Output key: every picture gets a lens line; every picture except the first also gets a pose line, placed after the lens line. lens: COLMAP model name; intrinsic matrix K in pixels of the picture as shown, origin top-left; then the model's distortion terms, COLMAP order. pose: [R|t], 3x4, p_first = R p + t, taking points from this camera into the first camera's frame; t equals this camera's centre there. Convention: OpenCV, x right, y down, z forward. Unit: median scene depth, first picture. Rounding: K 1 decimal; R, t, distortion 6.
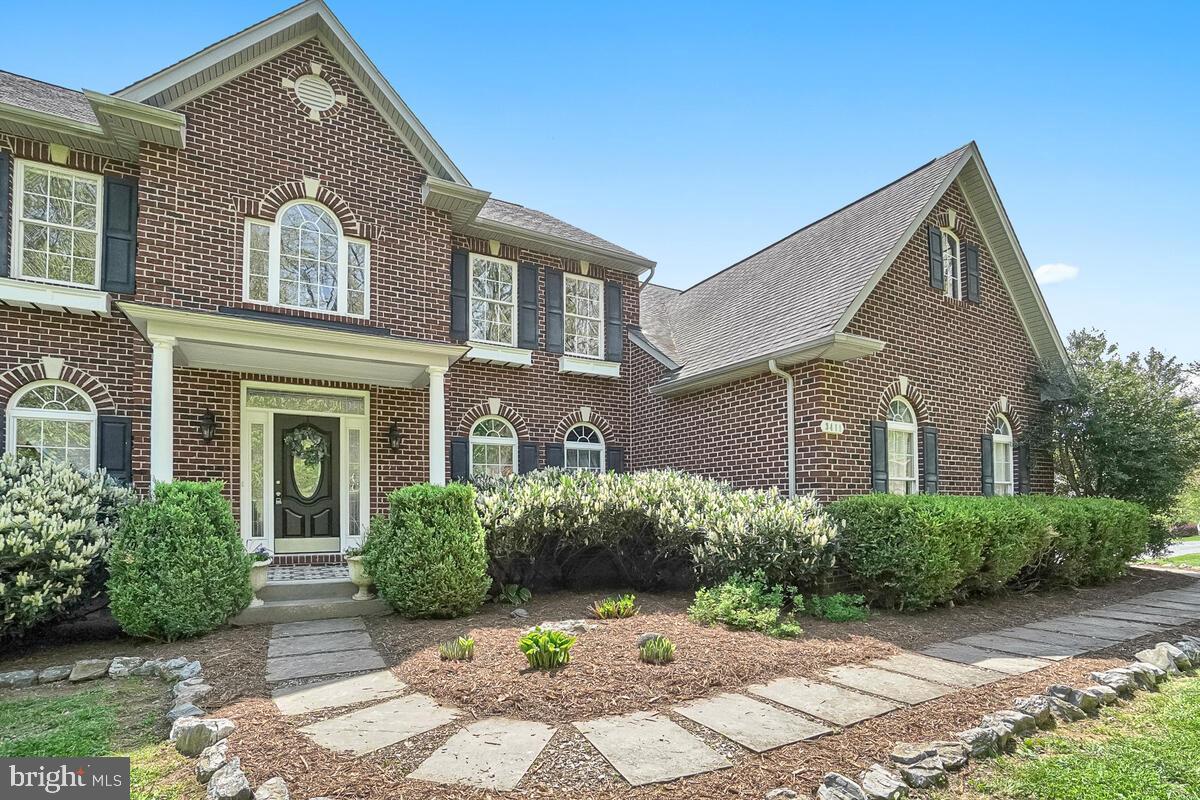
lens RADIAL K [[595.9, 0, 594.9], [0, 595.9, 487.8], [0, 0, 1]] dist [-0.004996, -0.000750]
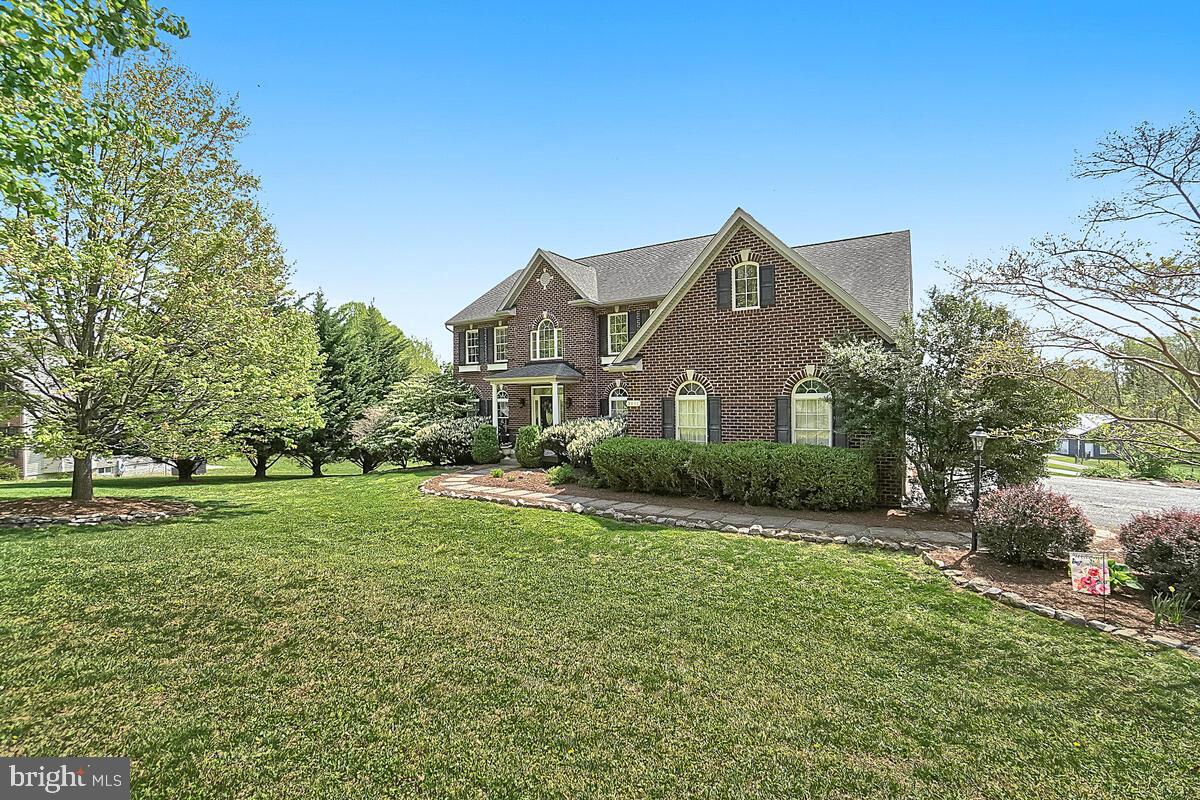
lens RADIAL K [[546.7, 0, 600.0], [0, 546.7, 400.0], [0, 0, 1]] dist [-0.000892, -0.000098]
pose [[0.481464, -0.008499, -0.876424, 1.917866], [0.039505, 0.999147, 0.012013, -0.125892], [0.875575, -0.040407, 0.481390, -0.025466]]
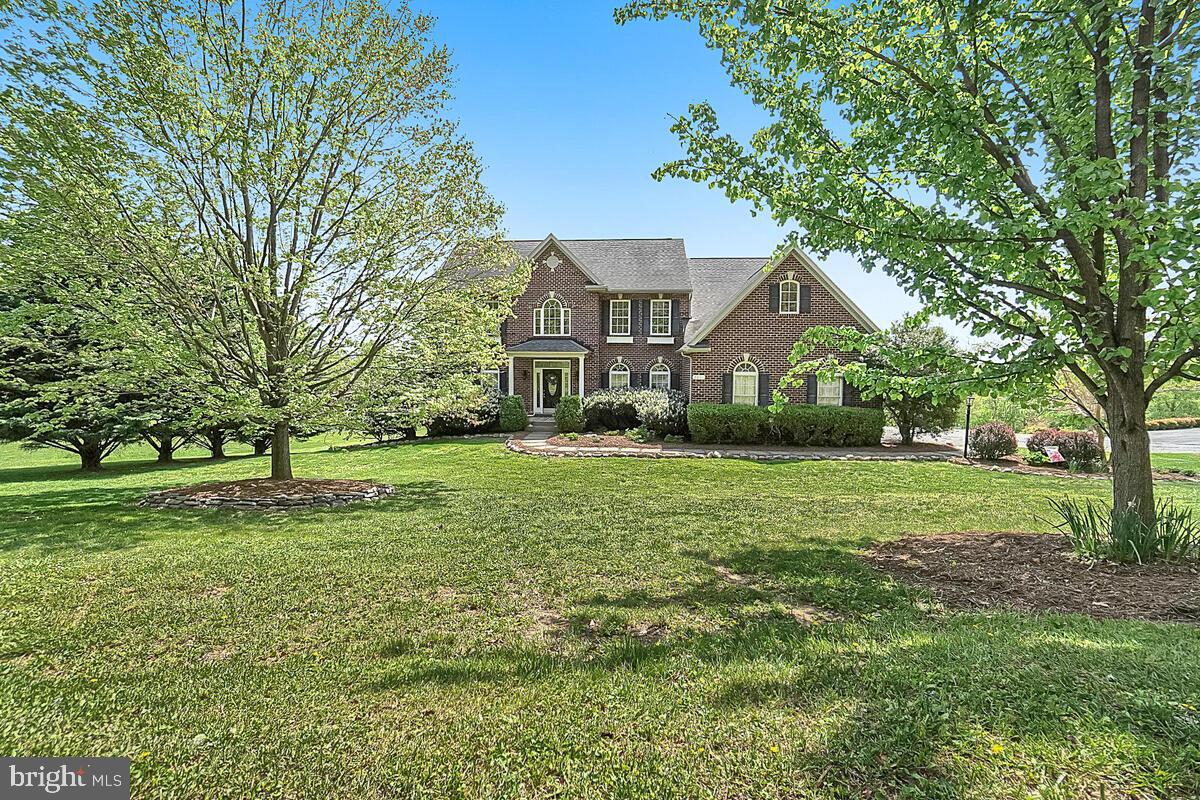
lens RADIAL K [[546.7, 0, 600.0], [0, 546.7, 400.0], [0, 0, 1]] dist [-0.000892, -0.000098]
pose [[0.854223, 0.028711, -0.519113, 1.224605], [0.009926, 0.997391, 0.071498, -0.163896], [0.519811, -0.066228, 0.851710, -1.318883]]
